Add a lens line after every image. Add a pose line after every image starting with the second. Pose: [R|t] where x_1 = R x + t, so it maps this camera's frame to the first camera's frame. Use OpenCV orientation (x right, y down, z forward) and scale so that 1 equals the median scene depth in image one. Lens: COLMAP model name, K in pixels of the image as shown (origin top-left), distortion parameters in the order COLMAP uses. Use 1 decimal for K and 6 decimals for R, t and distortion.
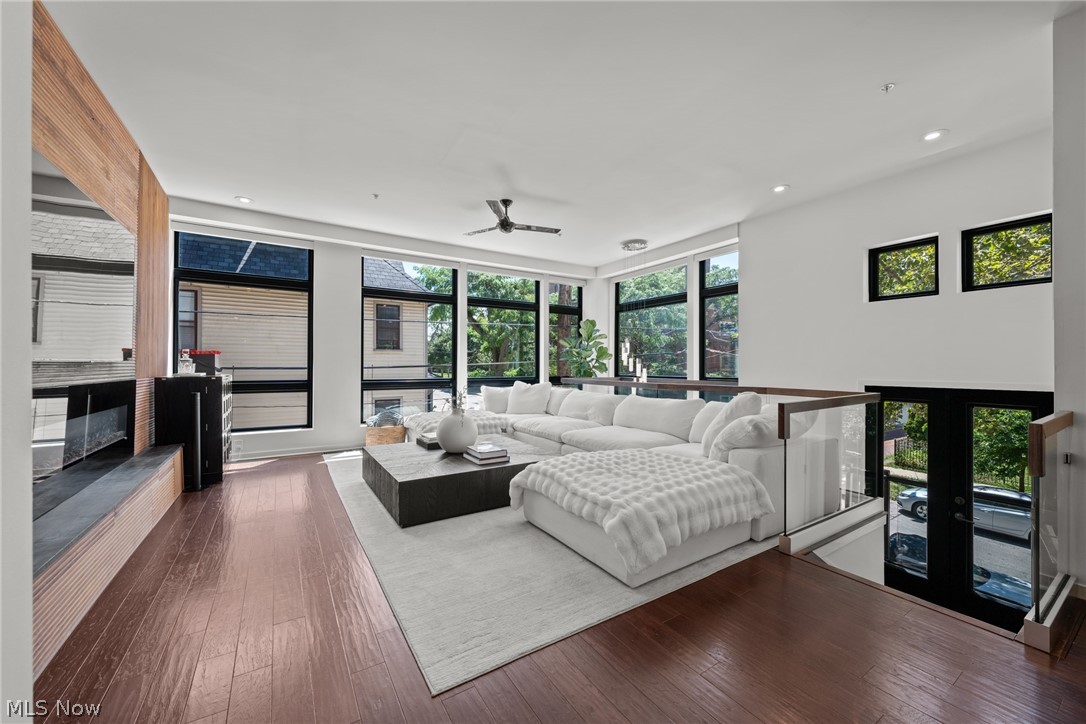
lens RADIAL K [[416.2, 0, 545.5], [0, 416.2, 364.8], [0, 0, 1]] dist [-0.003303, -0.000324]
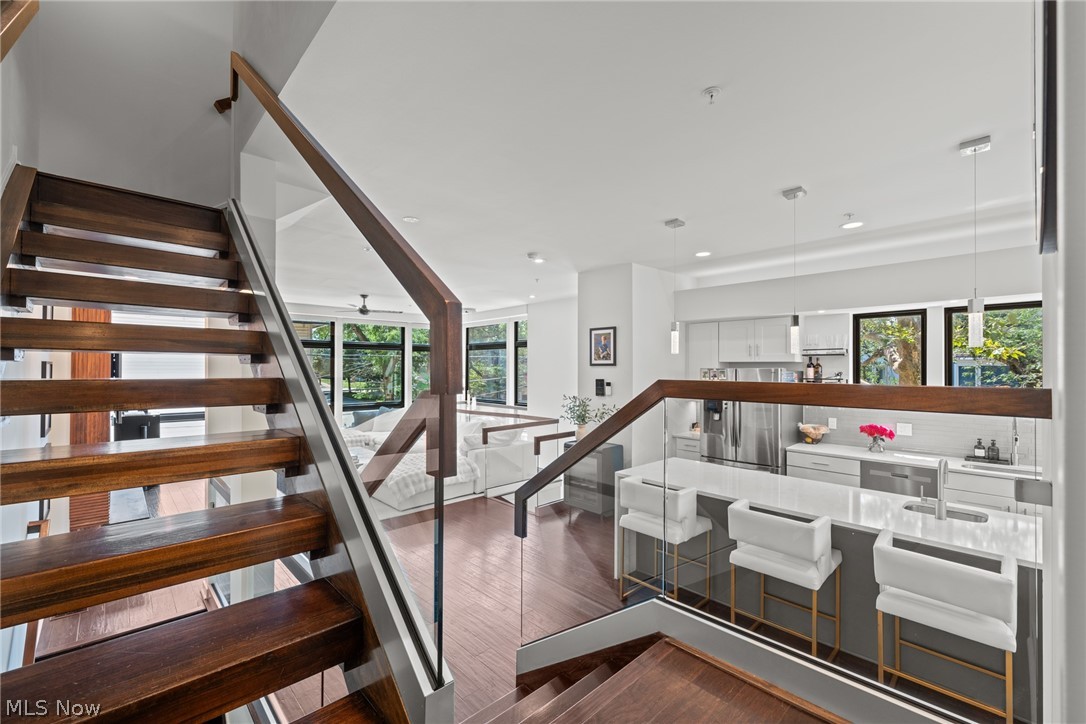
lens RADIAL K [[451.7, 0, 539.5], [0, 451.7, 368.5], [0, 0, 1]] dist [-0.001612, -0.000002]
pose [[0.982794, -0.000596, 0.184704, 0.235940], [0.000463, 1.000000, 0.000762, -0.123817], [-0.184704, -0.000663, 0.982794, -0.767862]]
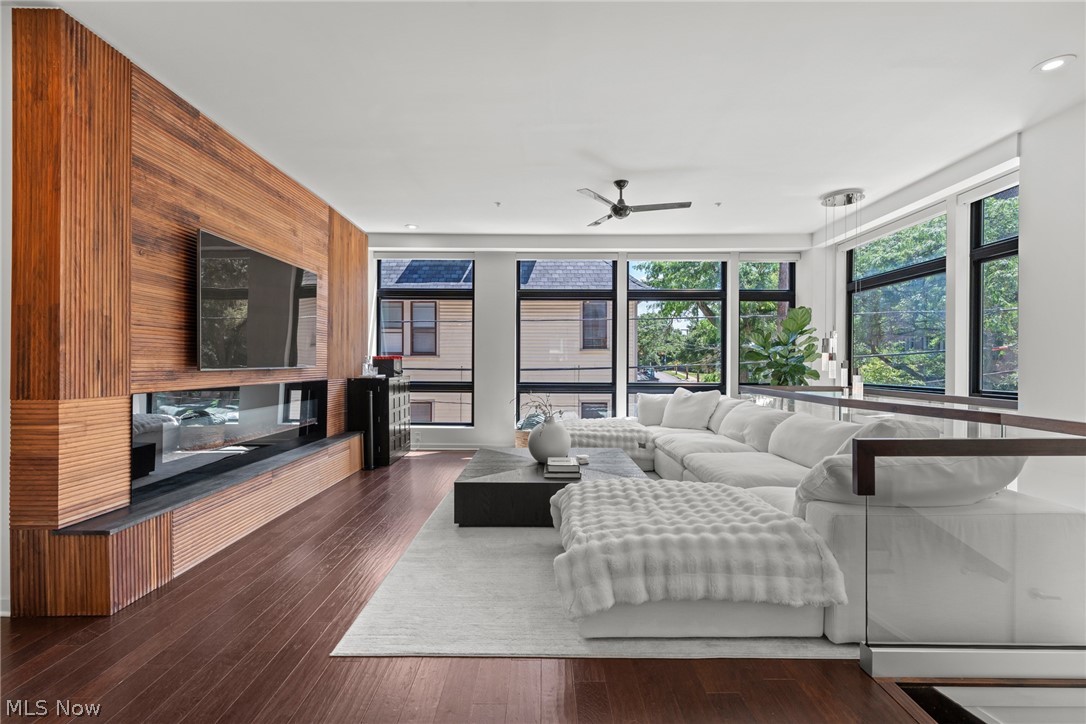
lens RADIAL K [[485.1, 0, 535.3], [0, 485.1, 364.5], [0, 0, 1]] dist [-0.002400, 0.001088]
pose [[0.835625, 0.001781, -0.549297, 0.316376], [-0.000273, 0.999996, 0.002827, -0.014182], [0.549300, -0.002212, 0.835623, 0.052249]]
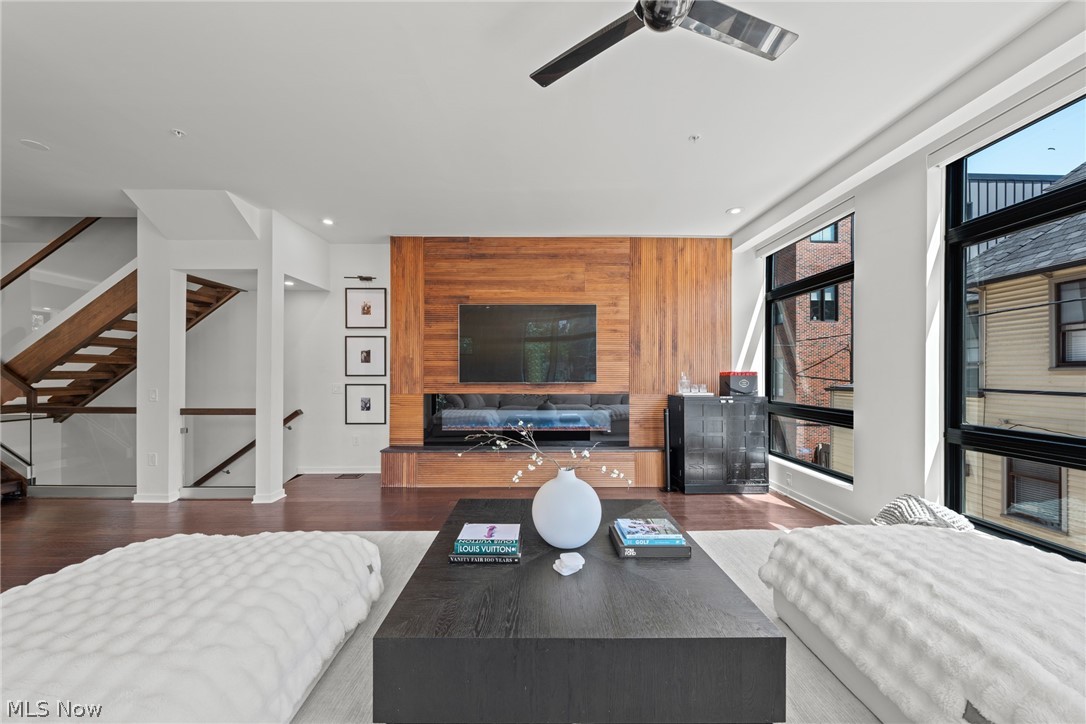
lens RADIAL K [[368.1, 0, 542.5], [0, 368.1, 372.1], [0, 0, 1]] dist [0.001742, 0.000041]
pose [[-0.532354, -0.007727, -0.846487, 0.216009], [-0.000530, 0.999961, -0.008795, -0.024018], [0.846522, -0.004234, -0.532337, 1.078630]]
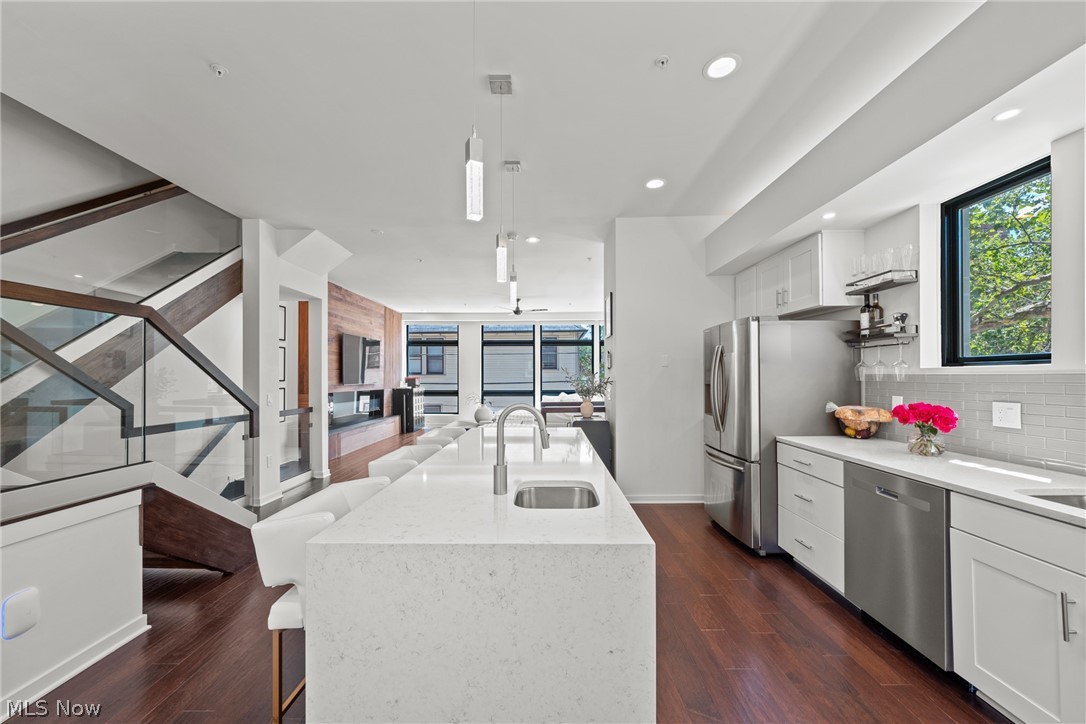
lens RADIAL K [[416.2, 0, 536.6], [0, 416.2, 372.5], [0, 0, 1]] dist [-0.003303, -0.000324]
pose [[0.835582, -0.011308, -0.549249, 1.047790], [0.006149, 0.999918, -0.011231, -0.029754], [0.549331, 0.006007, 0.835583, -0.572834]]
